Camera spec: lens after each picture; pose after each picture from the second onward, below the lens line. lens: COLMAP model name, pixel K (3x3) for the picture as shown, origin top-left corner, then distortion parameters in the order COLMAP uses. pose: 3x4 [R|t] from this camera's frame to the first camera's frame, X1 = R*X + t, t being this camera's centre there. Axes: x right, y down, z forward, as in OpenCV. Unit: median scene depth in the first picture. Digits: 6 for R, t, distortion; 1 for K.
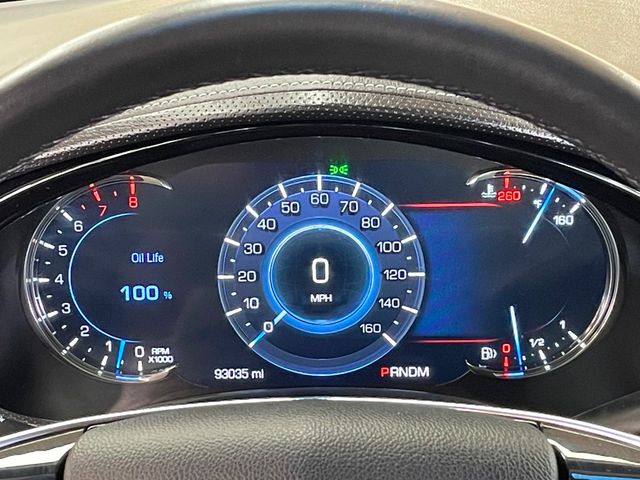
lens RADIAL K [[1510.2, 0, 321.8], [0, 1510.2, 239.6], [0, 0, 1]] dist [-0.010093, 0.000000]
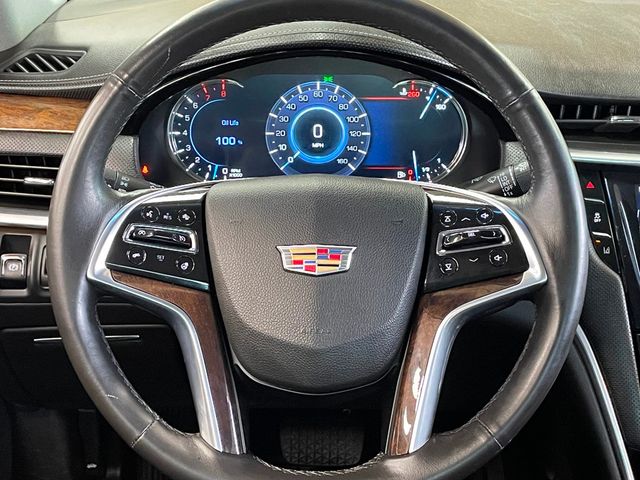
lens RADIAL K [[1016.9, 0, 315.8], [0, 1016.9, 239.9], [0, 0, 1]] dist [0.074352, 0.000000]
pose [[0.999692, 0.019018, 0.015941, -0.021873], [-0.020015, 0.997693, 0.064869, 0.076767], [-0.014670, -0.065168, 0.997766, -0.342389]]
